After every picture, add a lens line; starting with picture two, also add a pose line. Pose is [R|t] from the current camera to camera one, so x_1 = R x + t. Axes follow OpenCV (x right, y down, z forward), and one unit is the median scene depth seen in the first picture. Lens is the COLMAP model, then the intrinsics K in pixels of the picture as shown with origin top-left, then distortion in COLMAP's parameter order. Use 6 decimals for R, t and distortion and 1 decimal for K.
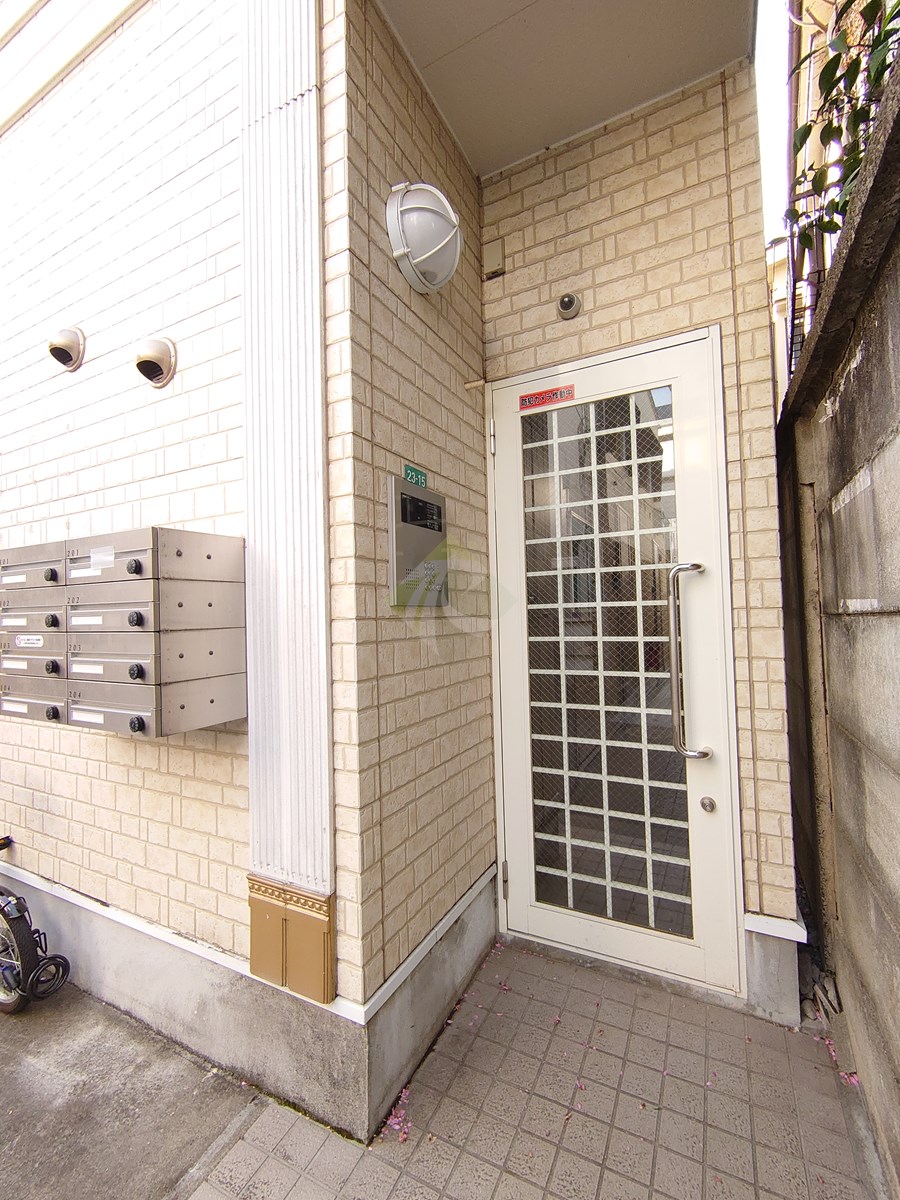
lens RADIAL K [[512.6, 0, 450.0], [0, 512.6, 600.0], [0, 0, 1]] dist [0.000649, -0.000086]
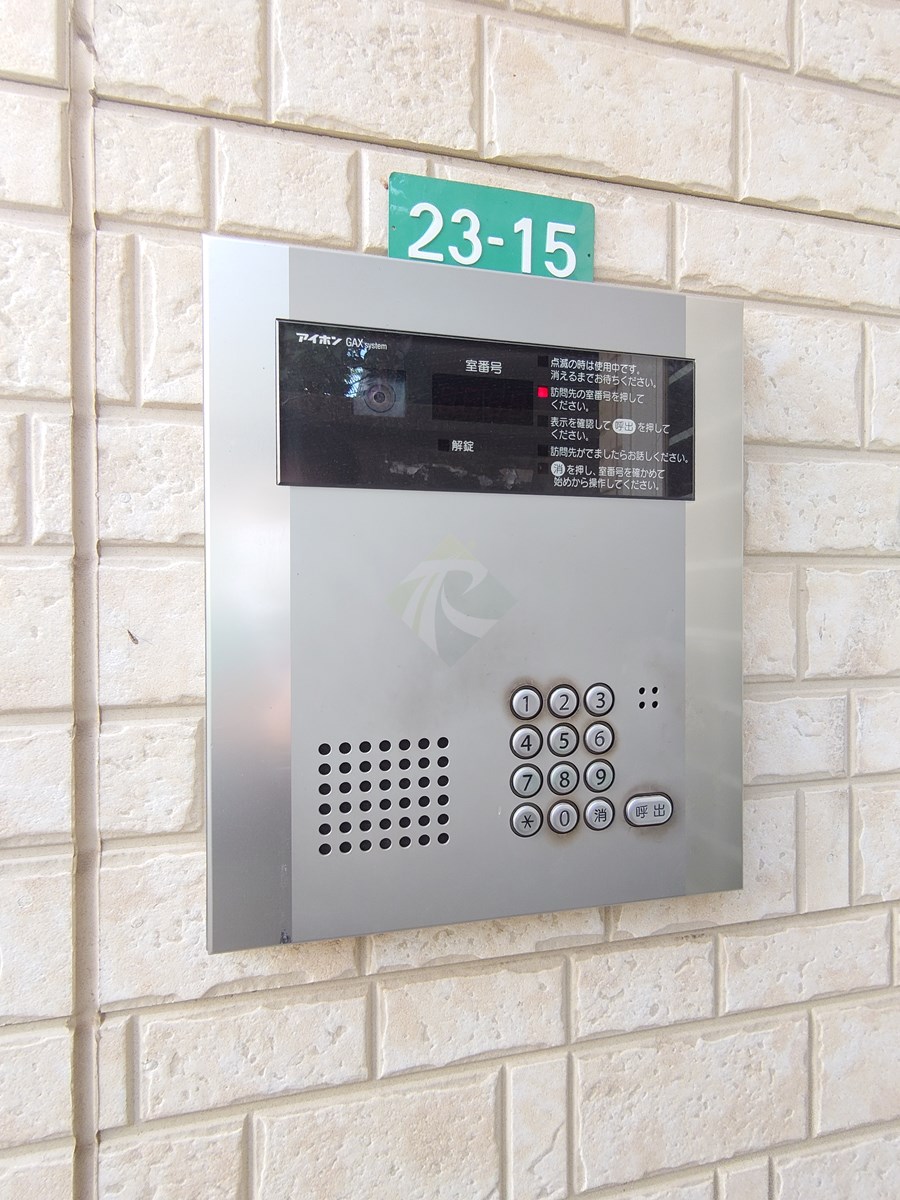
lens RADIAL K [[512.6, 0, 450.0], [0, 512.6, 600.0], [0, 0, 1]] dist [0.000649, -0.000086]
pose [[0.623361, 0.033045, -0.781235, 0.078485], [0.002915, 0.999001, 0.044583, -0.113251], [0.781928, -0.030068, 0.622643, 0.876316]]
